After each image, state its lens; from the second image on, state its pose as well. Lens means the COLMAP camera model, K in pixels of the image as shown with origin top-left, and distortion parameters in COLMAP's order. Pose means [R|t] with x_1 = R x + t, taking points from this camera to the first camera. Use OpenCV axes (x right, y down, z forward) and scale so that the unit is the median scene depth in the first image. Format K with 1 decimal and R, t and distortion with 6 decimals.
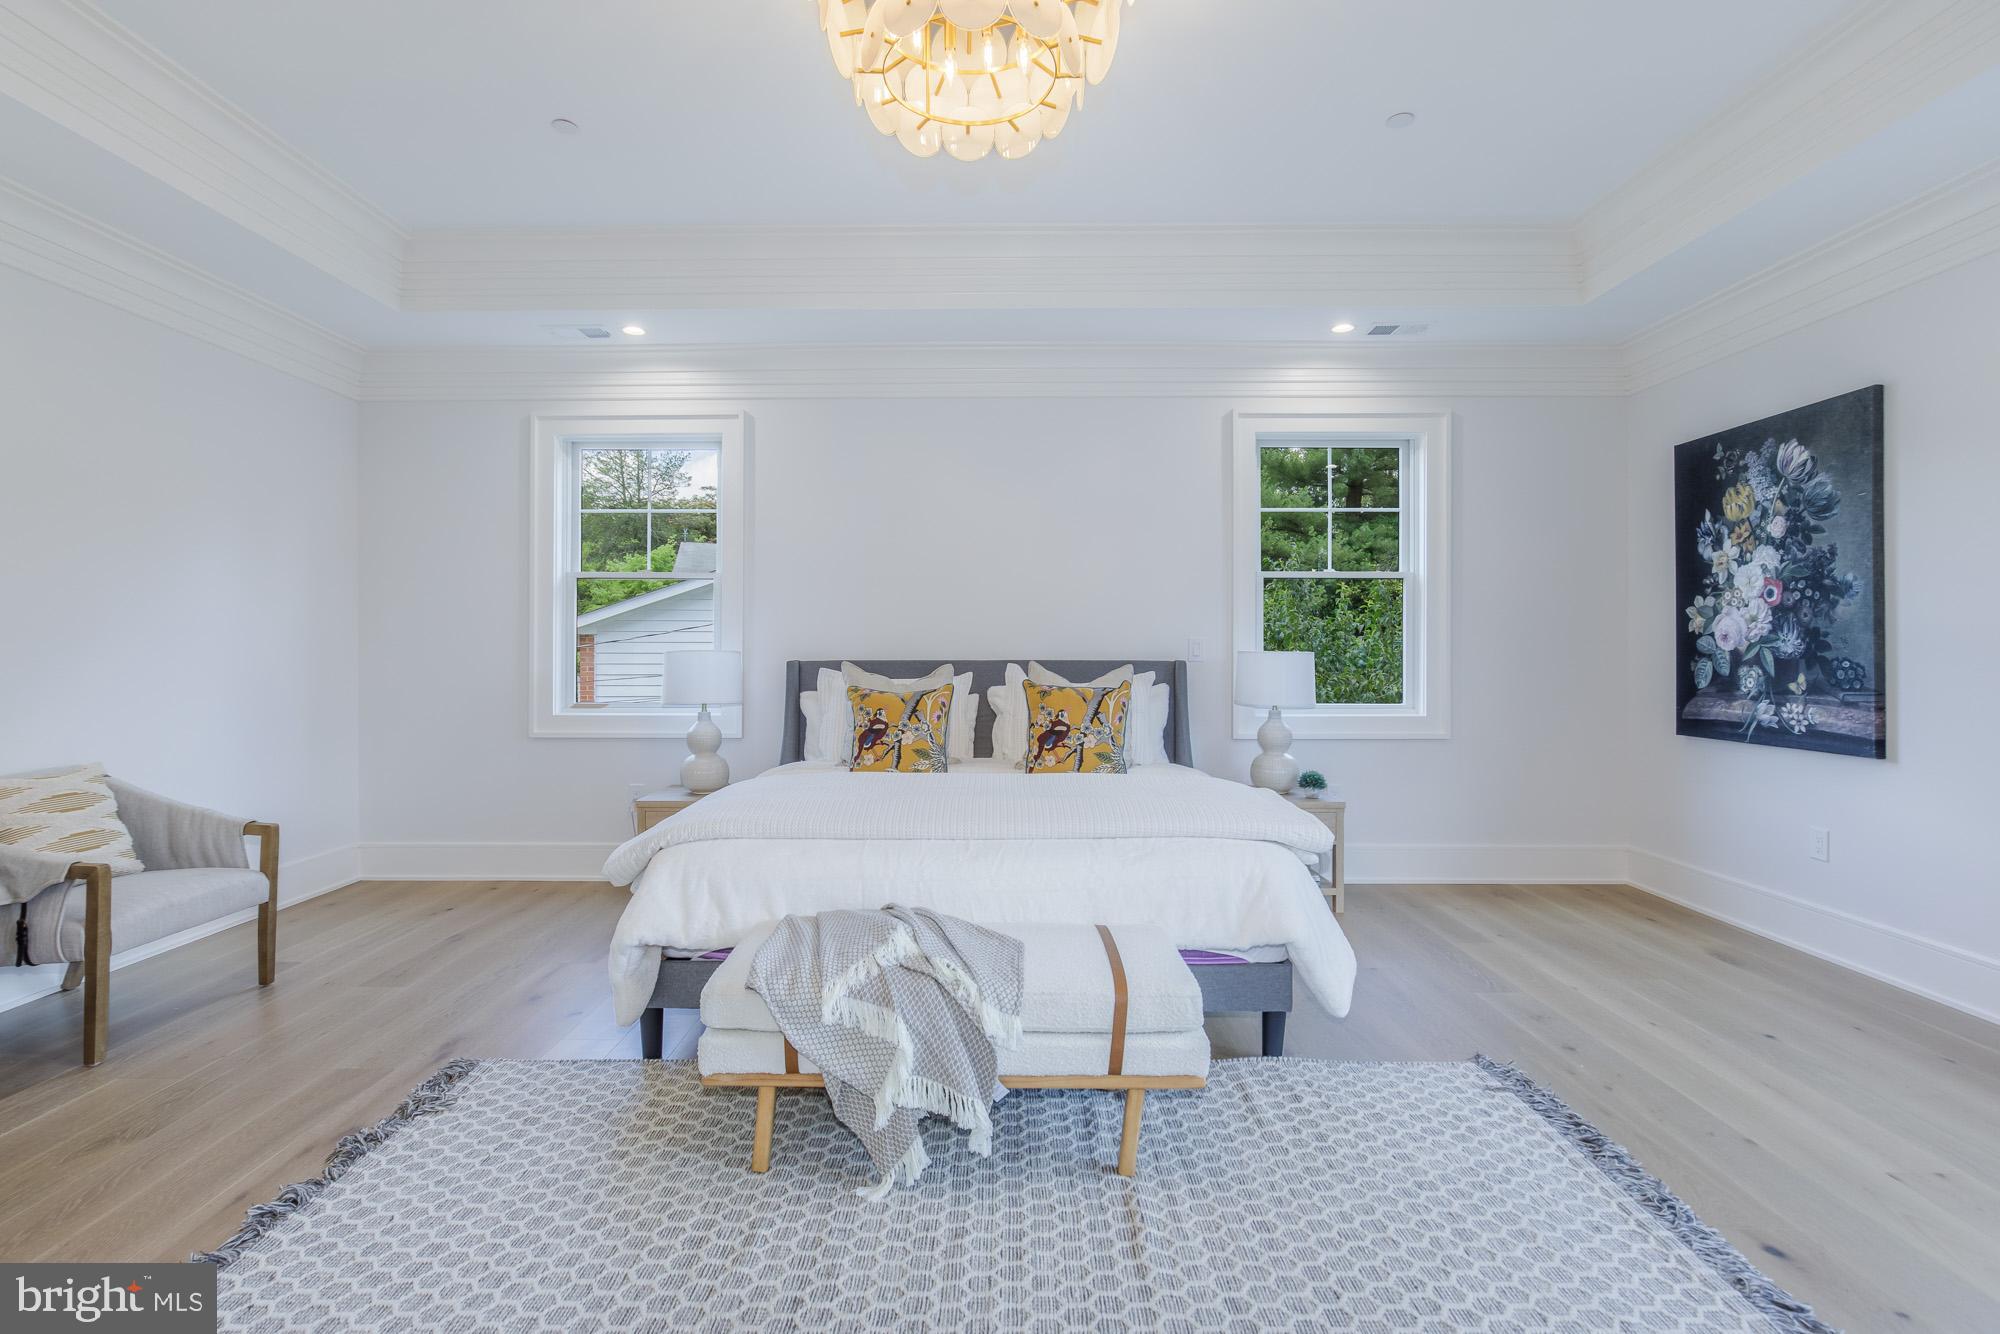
lens RADIAL K [[930.2, 0, 1002.4], [0, 930.2, 639.4], [0, 0, 1]] dist [-0.007731, 0.004192]
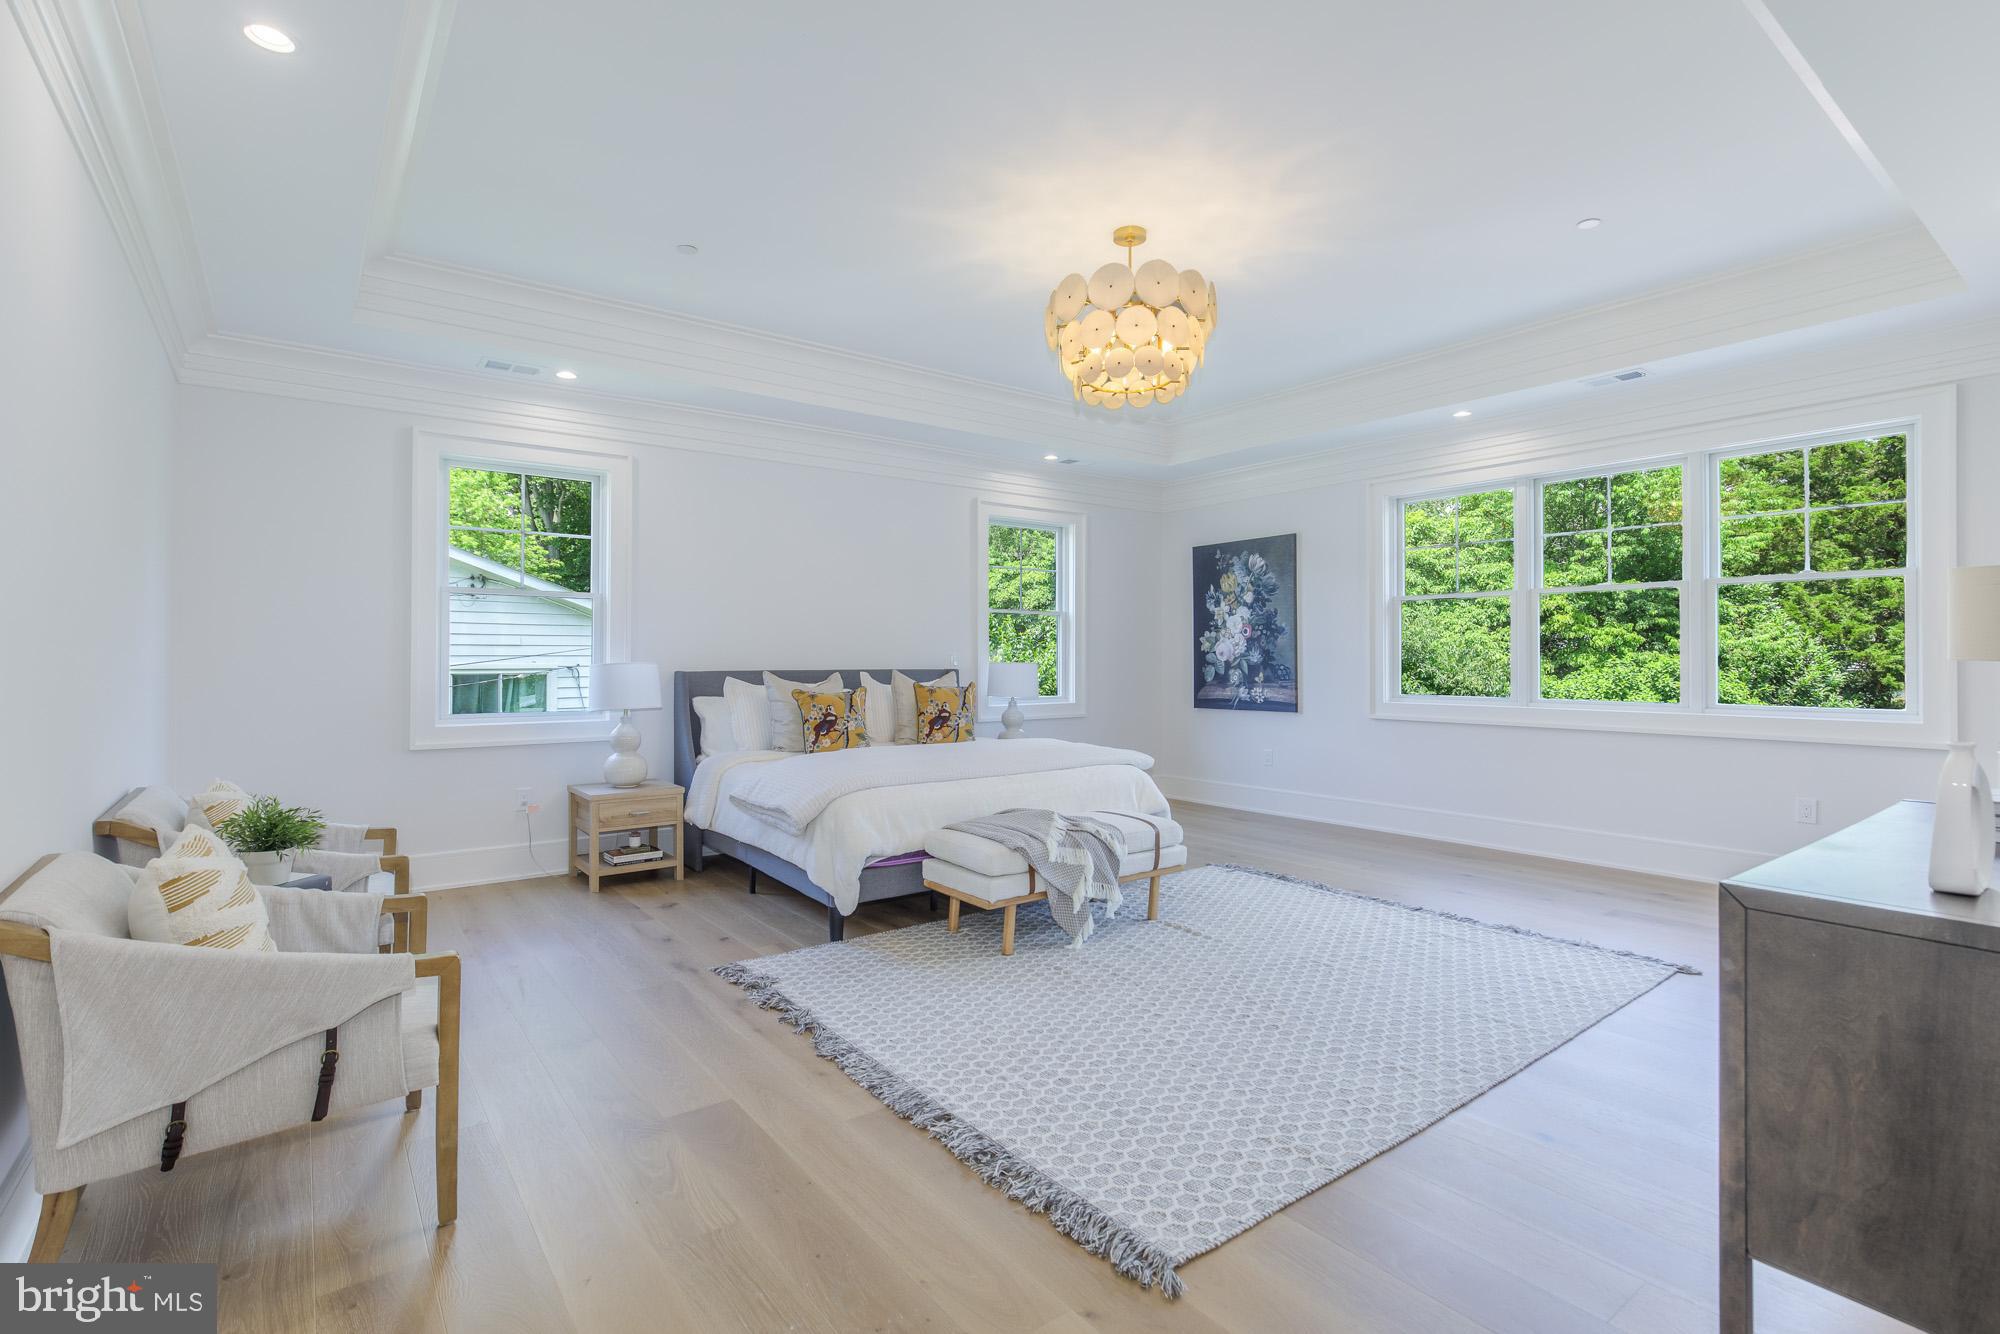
lens RADIAL K [[930.2, 0, 995.0], [0, 930.2, 646.5], [0, 0, 1]] dist [-0.007731, 0.004192]
pose [[0.794026, 0.007298, 0.607840, -0.773017], [-0.003908, 0.999969, -0.006902, -0.002634], [-0.607871, 0.003105, 0.794029, -0.224603]]
